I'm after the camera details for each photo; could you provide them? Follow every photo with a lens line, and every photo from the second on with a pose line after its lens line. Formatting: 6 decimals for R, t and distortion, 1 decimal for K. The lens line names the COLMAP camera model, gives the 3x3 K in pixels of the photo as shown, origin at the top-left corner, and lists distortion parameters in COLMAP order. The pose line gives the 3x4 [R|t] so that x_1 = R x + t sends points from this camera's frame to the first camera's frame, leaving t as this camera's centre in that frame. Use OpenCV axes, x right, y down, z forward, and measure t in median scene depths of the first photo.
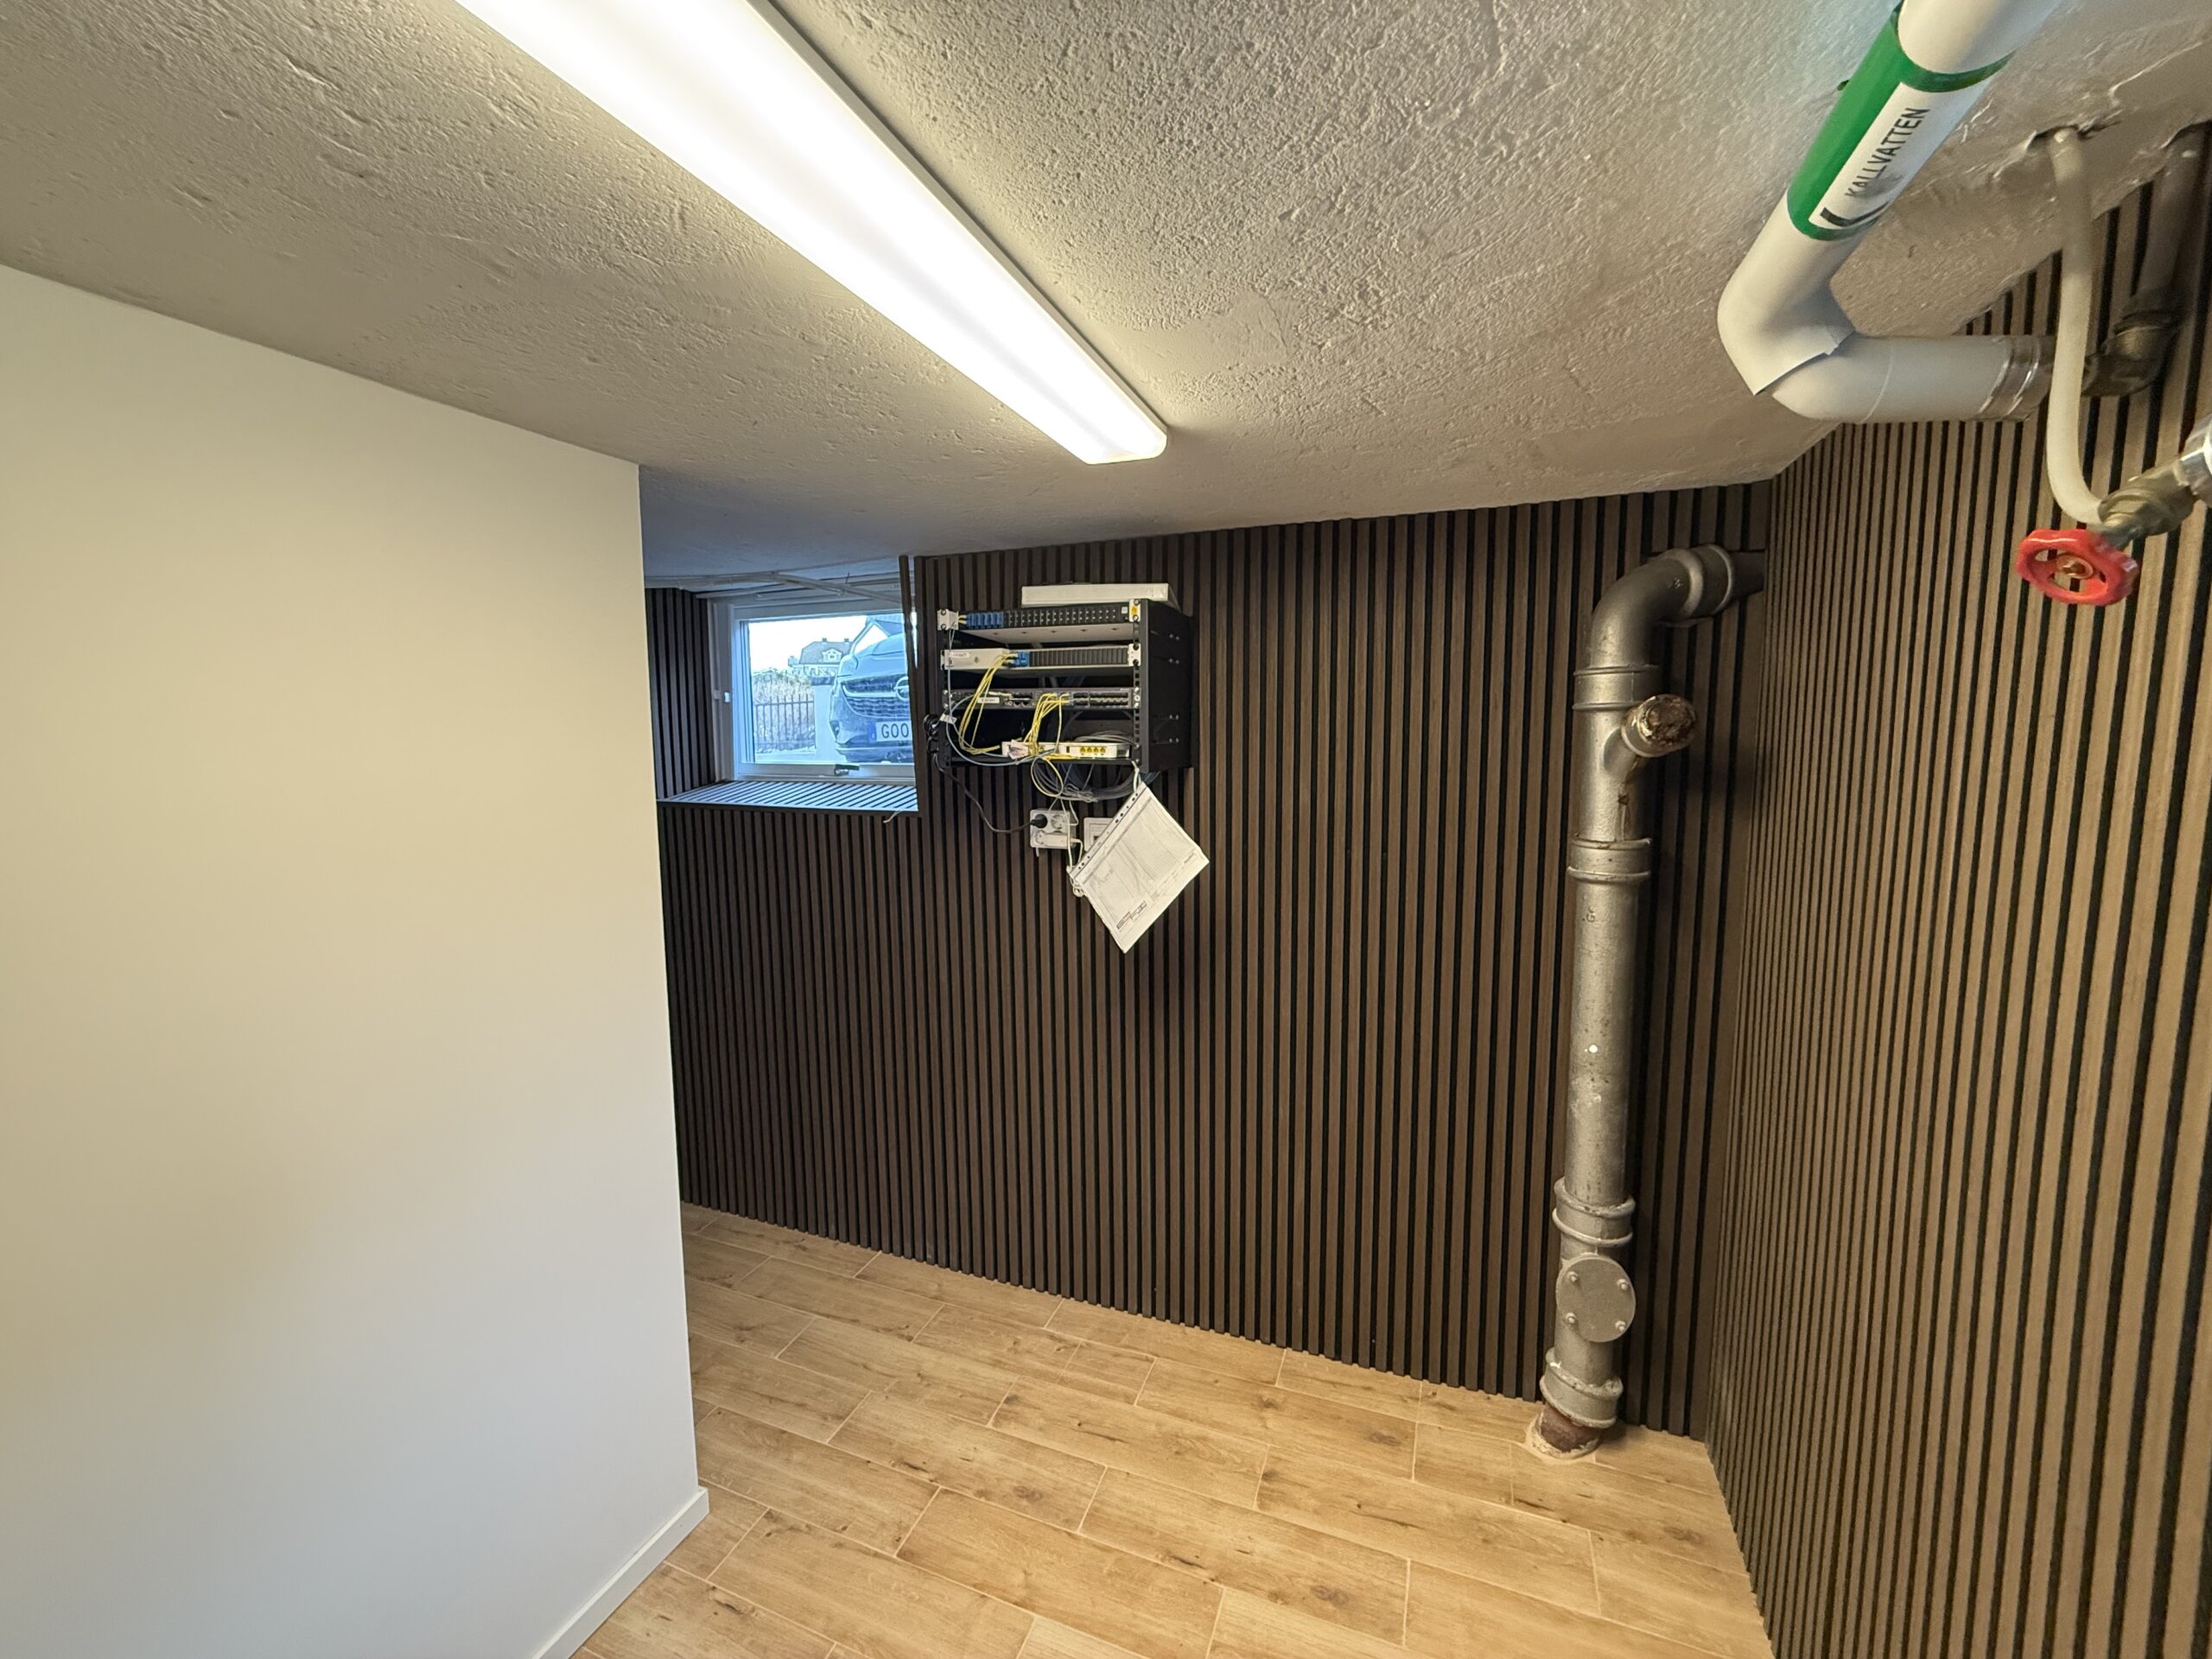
lens RADIAL K [[877.9, 0, 1110.4], [0, 877.9, 826.9], [0, 0, 1]] dist [-0.001956, -0.000054]
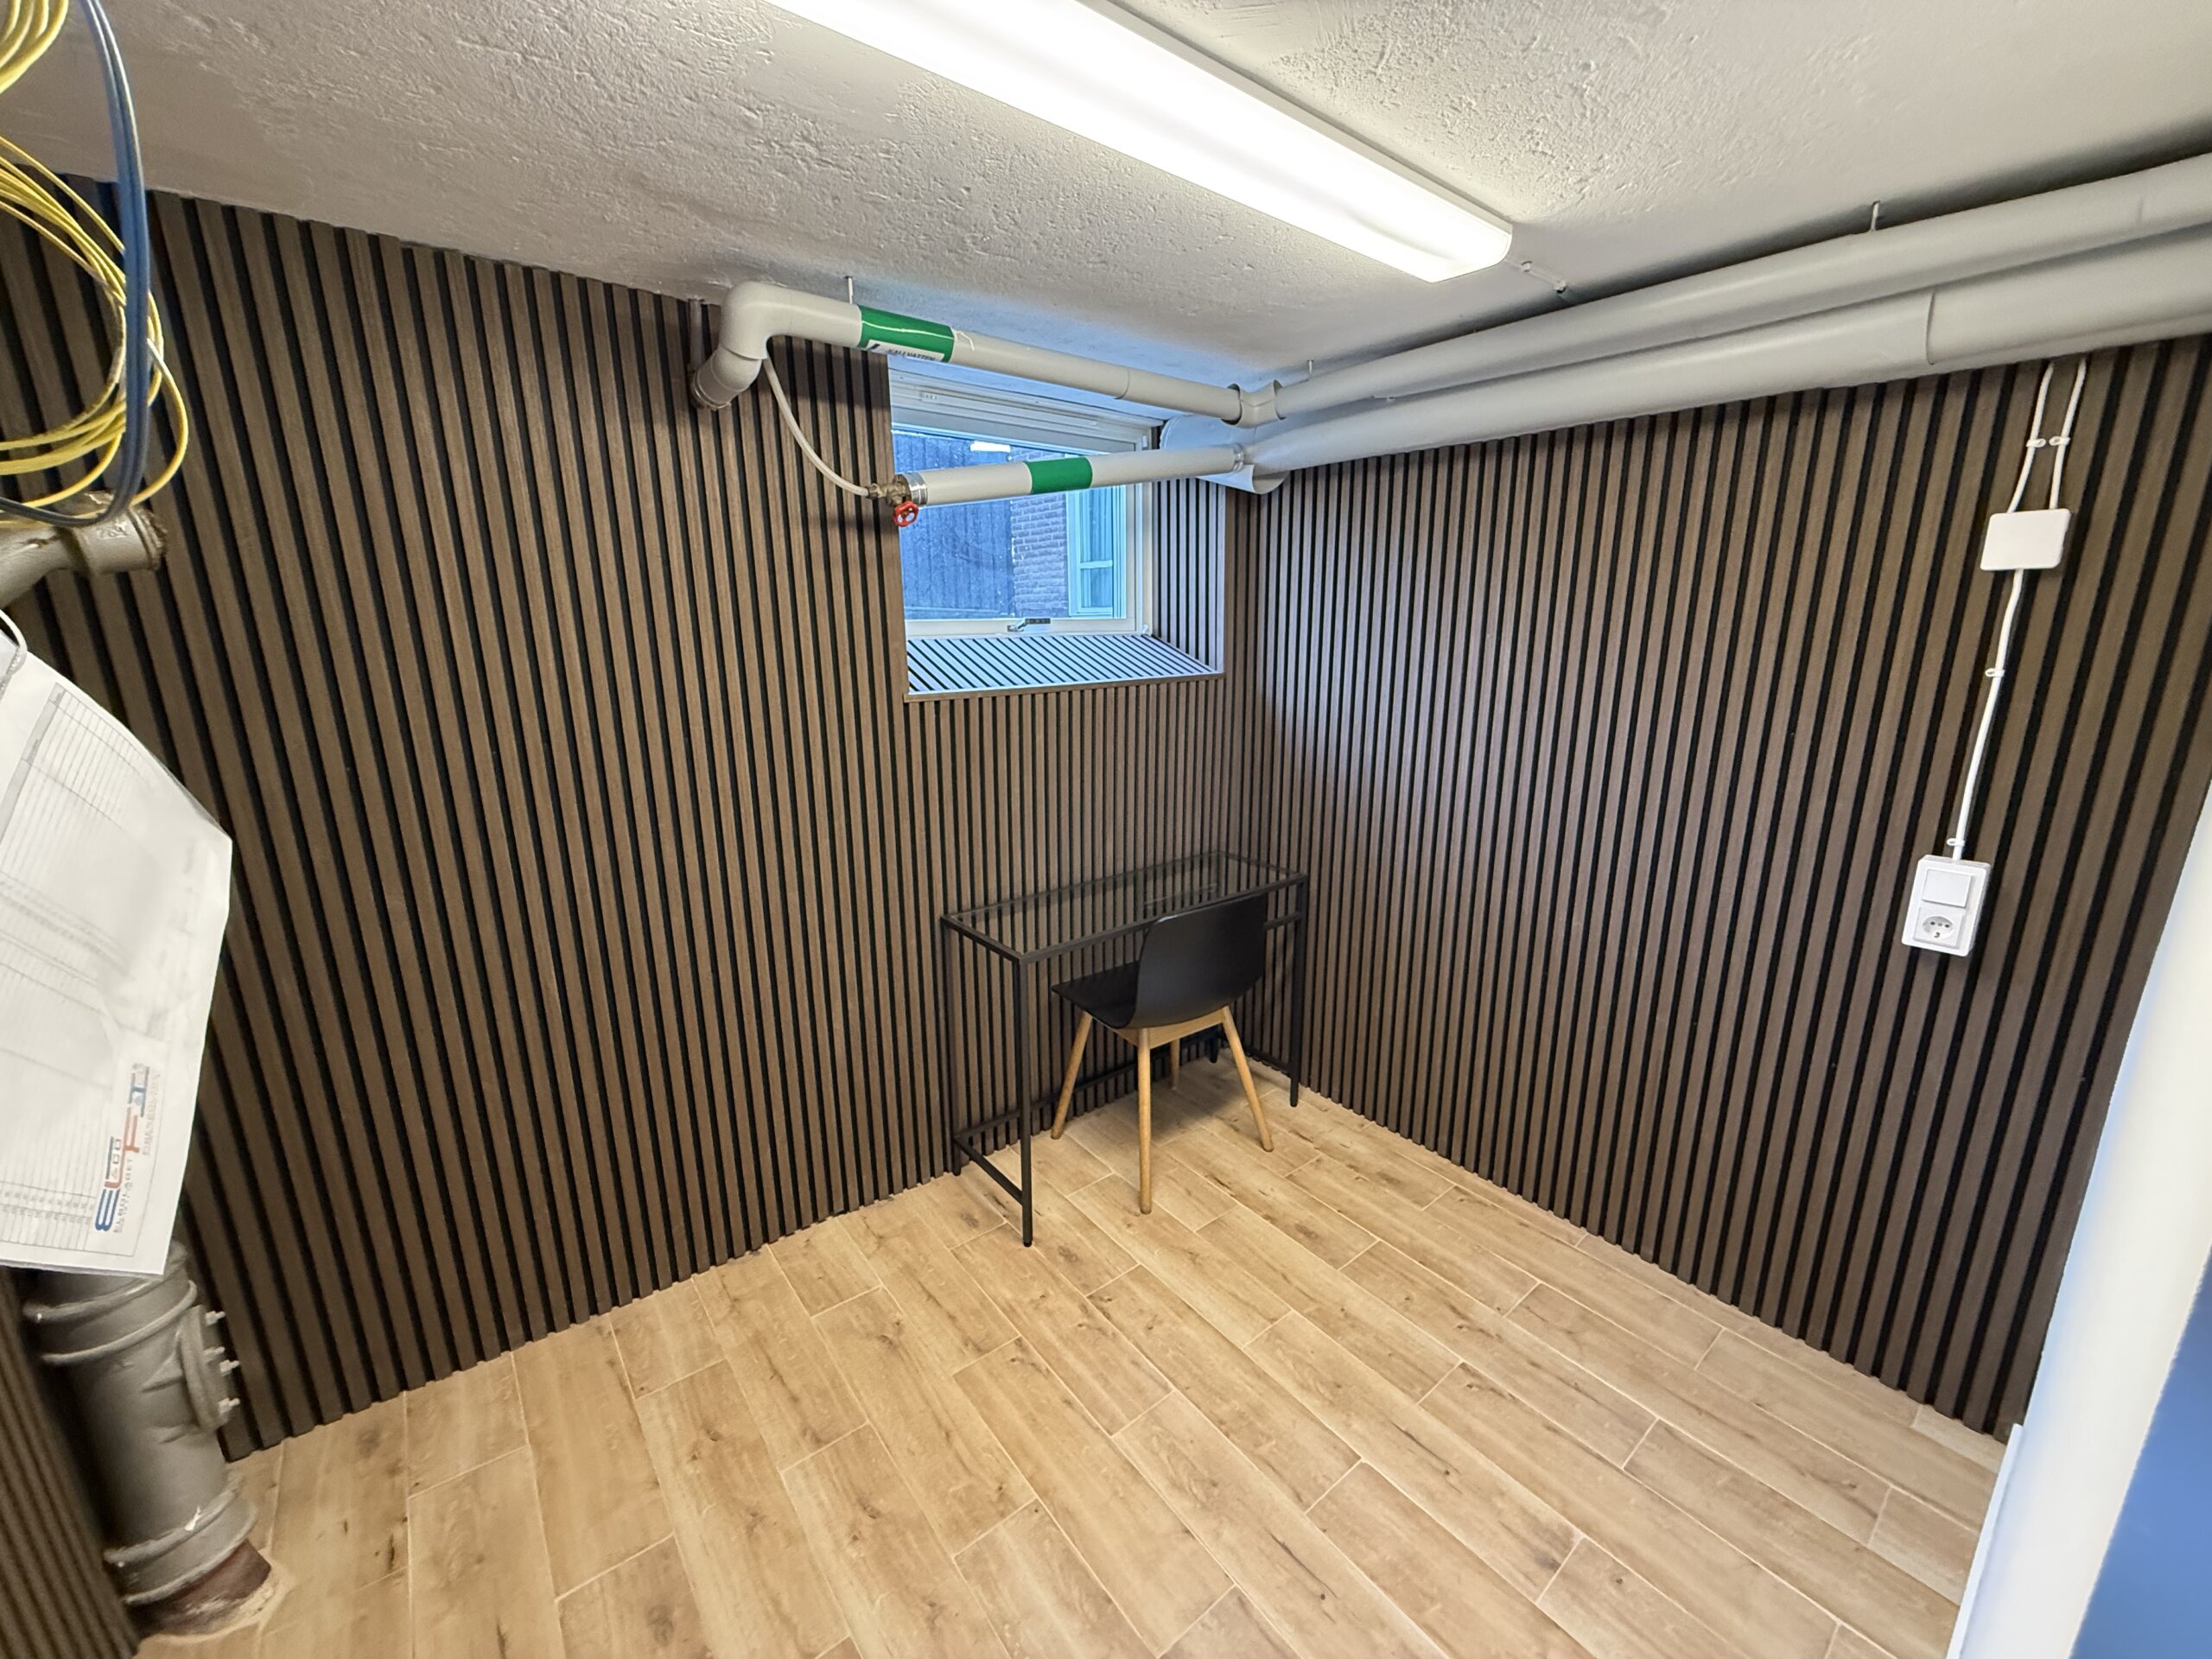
lens RADIAL K [[877.9, 0, 1104.3], [0, 877.9, 823.0], [0, 0, 1]] dist [-0.001956, -0.000054]
pose [[-0.871685, -0.110838, 0.477368, -0.389322], [0.060463, 0.942322, 0.329202, -0.069514], [-0.486322, 0.315823, -0.814706, 1.147886]]
